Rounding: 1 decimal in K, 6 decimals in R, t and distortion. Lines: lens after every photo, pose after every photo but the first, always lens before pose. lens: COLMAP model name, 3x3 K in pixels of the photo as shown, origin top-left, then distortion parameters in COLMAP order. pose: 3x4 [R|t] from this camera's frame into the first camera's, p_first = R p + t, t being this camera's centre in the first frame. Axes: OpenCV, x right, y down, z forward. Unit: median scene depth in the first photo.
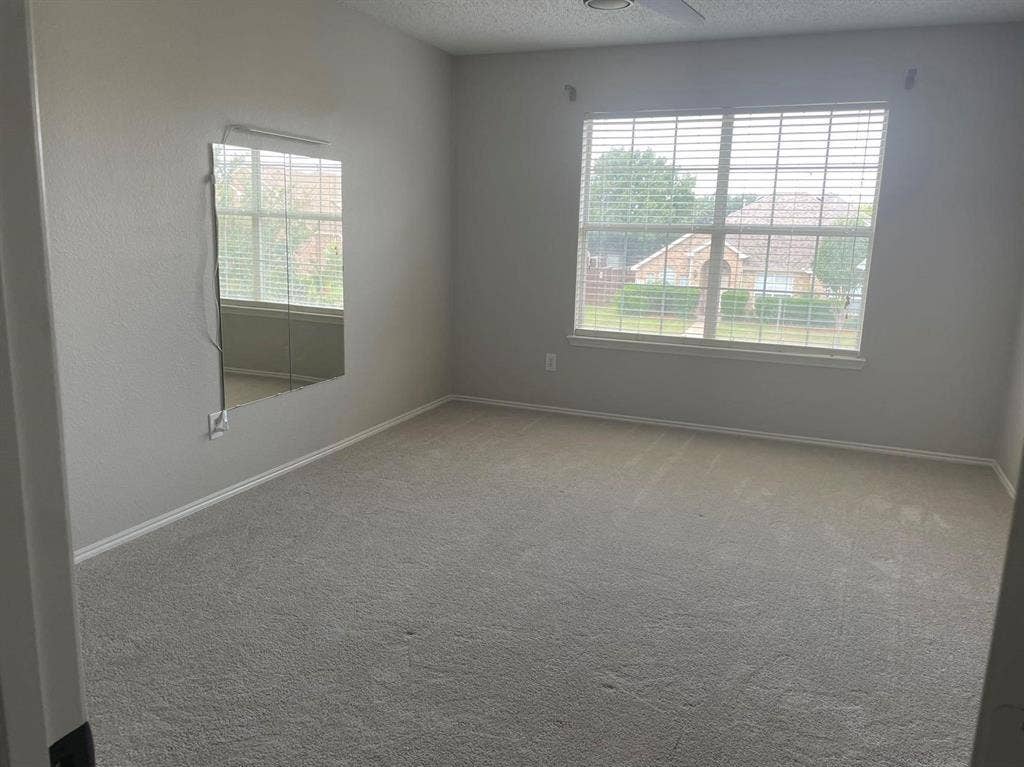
lens RADIAL K [[821.5, 0, 495.3], [0, 821.5, 384.0], [0, 0, 1]] dist [0.075137, -0.102298]
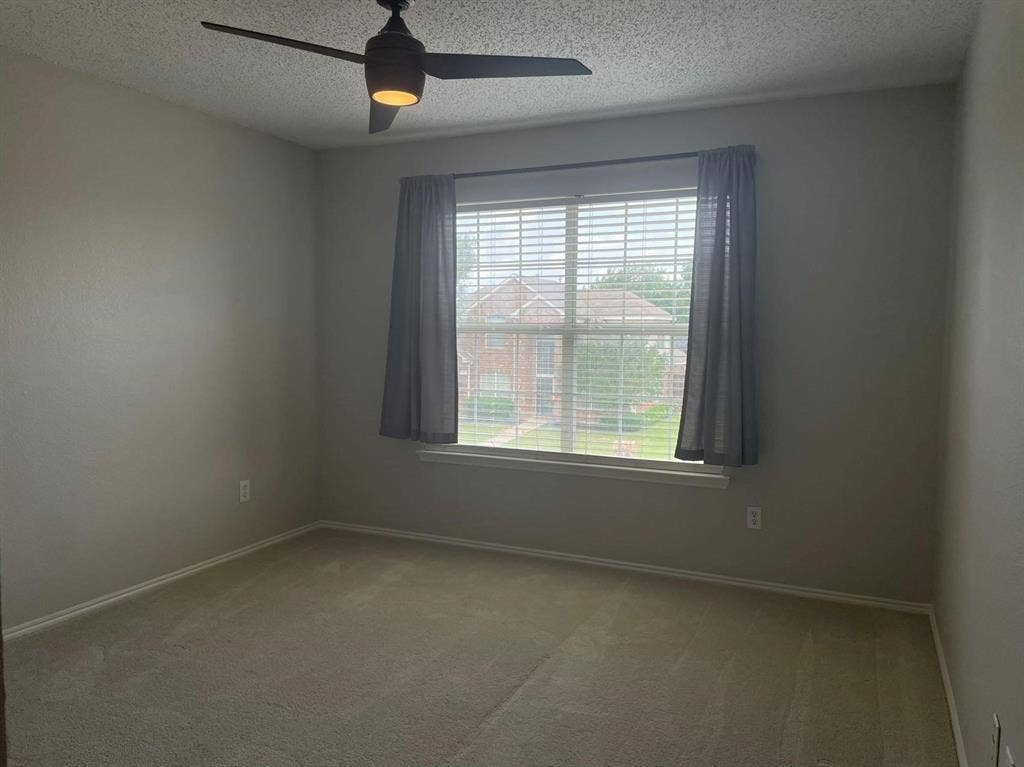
lens RADIAL K [[1151.0, 0, 512.0], [0, 1151.0, 383.5], [0, 0, 1]] dist [0.015889, -0.004863]
pose [[0.981467, -0.012191, -0.191241, 0.450444], [-0.016101, 0.989199, -0.145692, 0.051899], [0.190952, 0.146071, 0.970670, -0.204209]]
